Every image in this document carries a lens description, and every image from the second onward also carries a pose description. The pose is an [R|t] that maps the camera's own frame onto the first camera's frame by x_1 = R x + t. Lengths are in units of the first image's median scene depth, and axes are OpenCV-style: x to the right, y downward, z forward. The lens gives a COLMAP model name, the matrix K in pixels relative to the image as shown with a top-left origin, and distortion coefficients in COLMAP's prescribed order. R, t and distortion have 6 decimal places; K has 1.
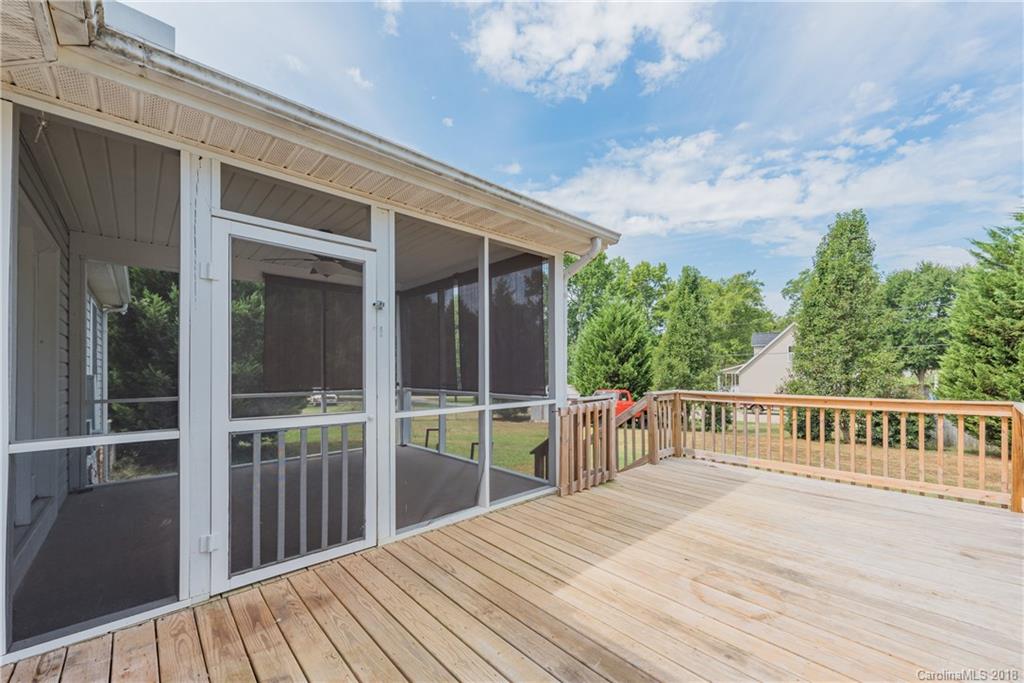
lens RADIAL K [[403.3, 0, 504.8], [0, 403.3, 361.6], [0, 0, 1]] dist [-0.001037, -0.000207]
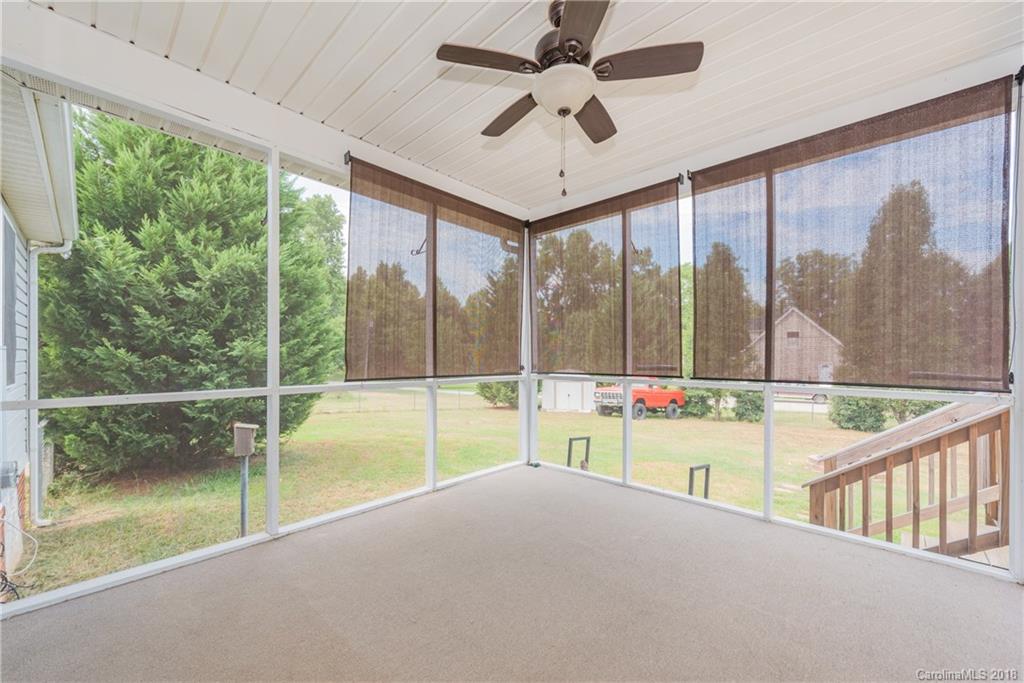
lens RADIAL K [[412.0, 0, 502.9], [0, 412.0, 349.2], [0, 0, 1]] dist [0.000895, 0.000282]
pose [[0.998483, 0.005206, 0.054808, -0.260997], [-0.005461, 0.999975, 0.004504, 0.019025], [-0.054783, -0.004797, 0.998487, 0.278240]]
